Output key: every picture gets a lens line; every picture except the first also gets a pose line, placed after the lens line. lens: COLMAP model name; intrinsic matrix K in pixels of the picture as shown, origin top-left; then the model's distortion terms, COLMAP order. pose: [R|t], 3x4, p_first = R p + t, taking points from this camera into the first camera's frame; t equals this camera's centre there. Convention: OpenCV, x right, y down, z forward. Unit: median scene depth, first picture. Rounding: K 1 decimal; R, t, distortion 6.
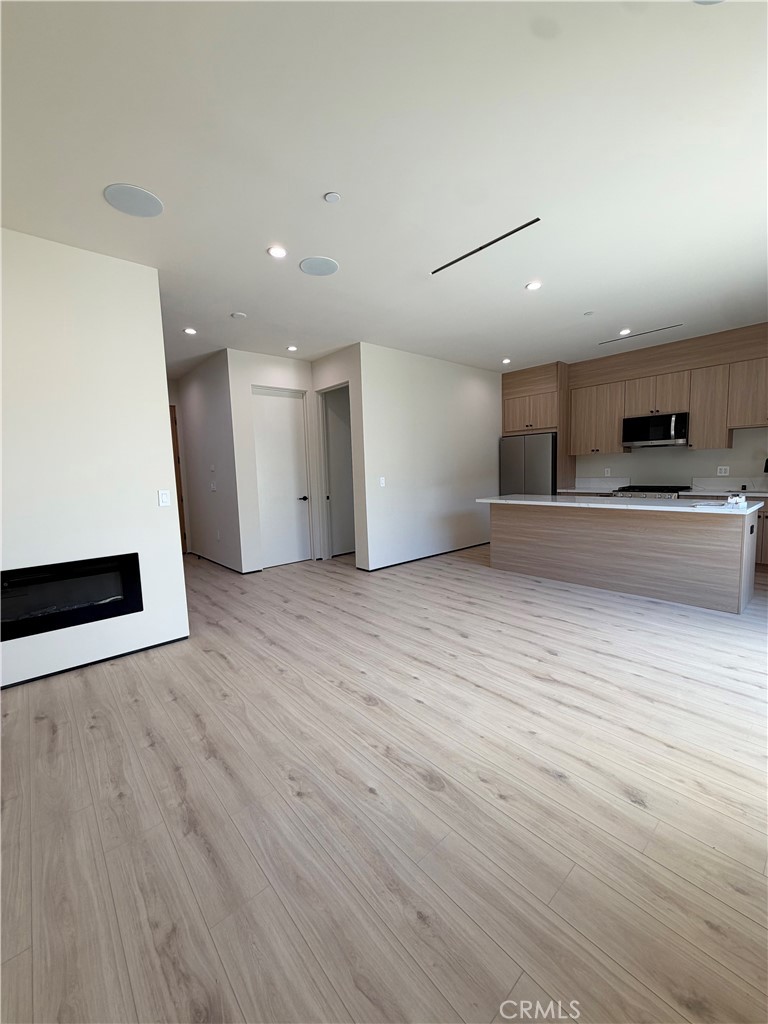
lens RADIAL K [[408.0, 0, 383.5], [0, 408.0, 509.1], [0, 0, 1]] dist [-0.000088, 0.000056]
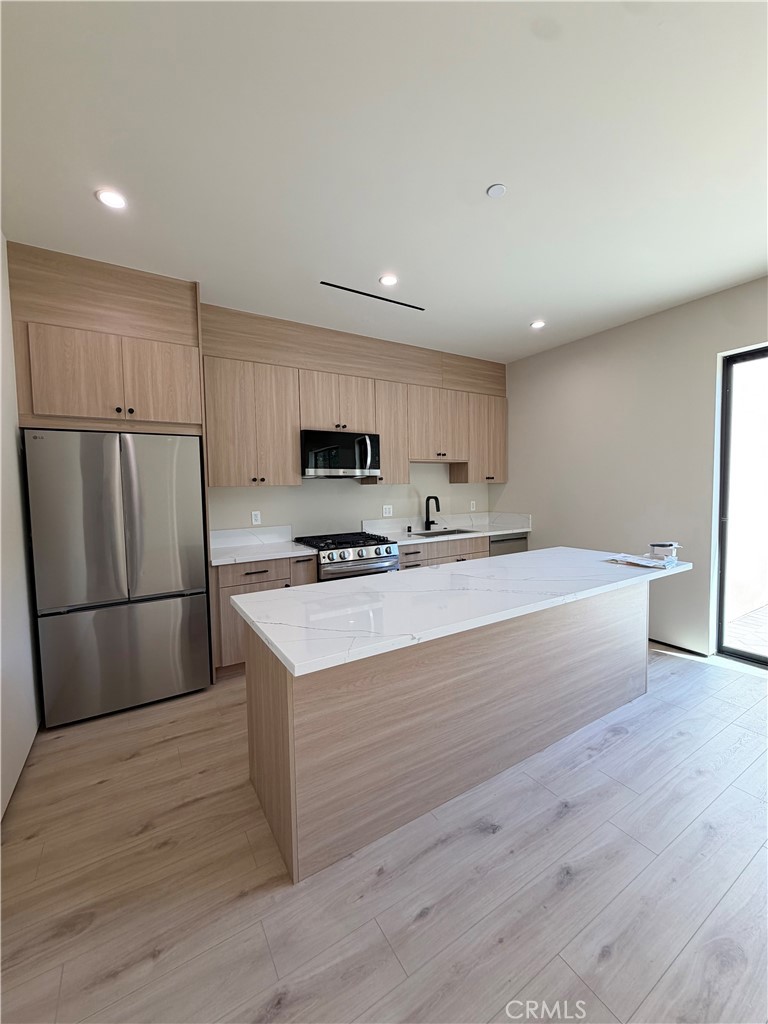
lens RADIAL K [[408.0, 0, 383.5], [0, 408.0, 509.1], [0, 0, 1]] dist [-0.000088, 0.000056]
pose [[0.165395, -0.028085, 0.985827, 0.013637], [0.110303, 0.993850, 0.009808, -0.210472], [-0.980040, 0.107118, 0.167476, 1.722330]]
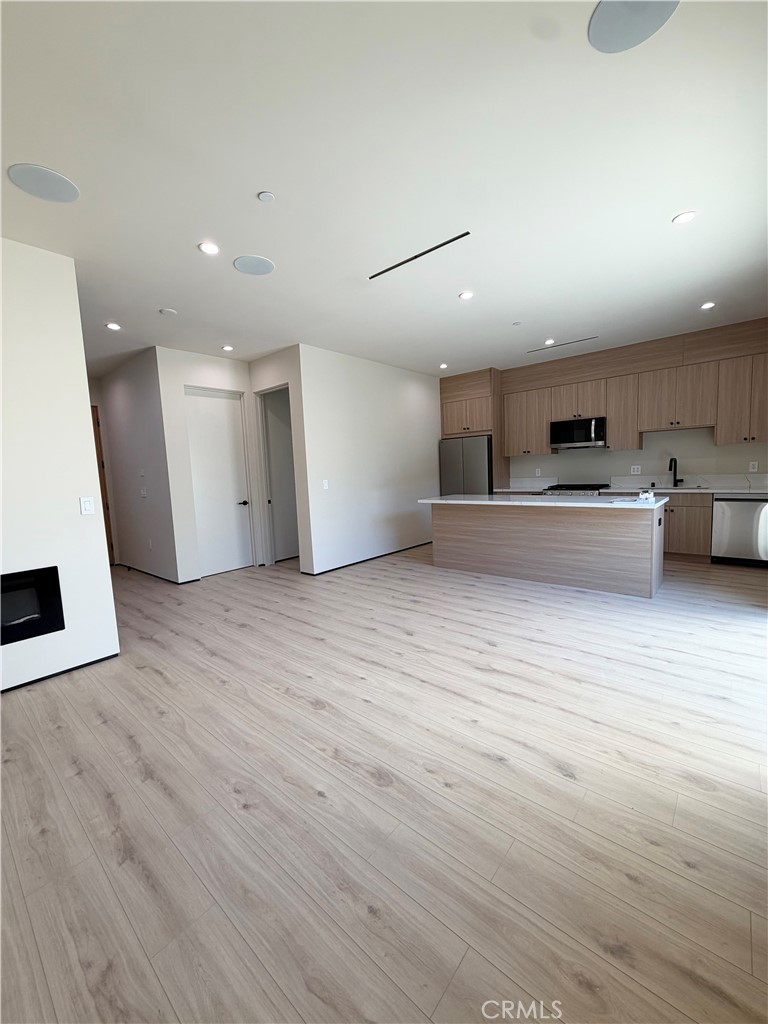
lens RADIAL K [[408.0, 0, 383.5], [0, 408.0, 509.1], [0, 0, 1]] dist [-0.000088, 0.000056]
pose [[0.990517, -0.024043, 0.135269, 0.003185], [0.024792, 0.999685, -0.003860, 0.000846], [-0.135133, 0.007177, 0.990801, -0.008836]]
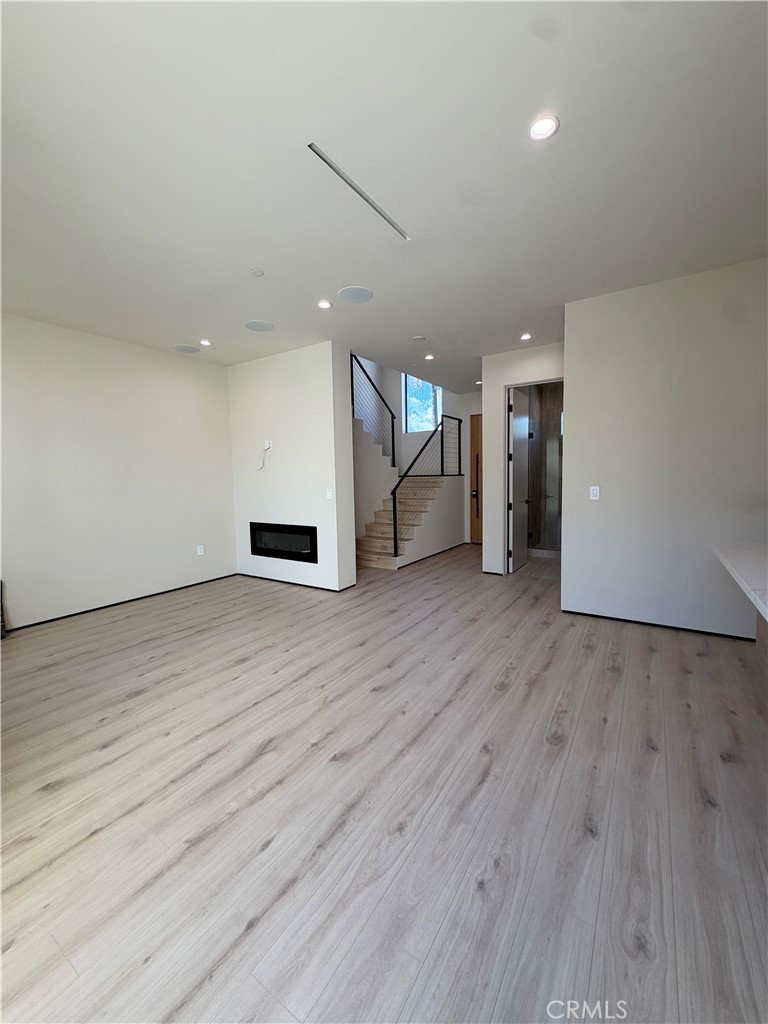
lens RADIAL K [[408.0, 0, 383.5], [0, 408.0, 509.1], [0, 0, 1]] dist [-0.000088, 0.000056]
pose [[0.270748, 0.105241, -0.956880, 1.126197], [-0.082992, 0.992857, 0.085715, -0.137183], [0.959066, 0.056206, 0.277548, 0.919560]]
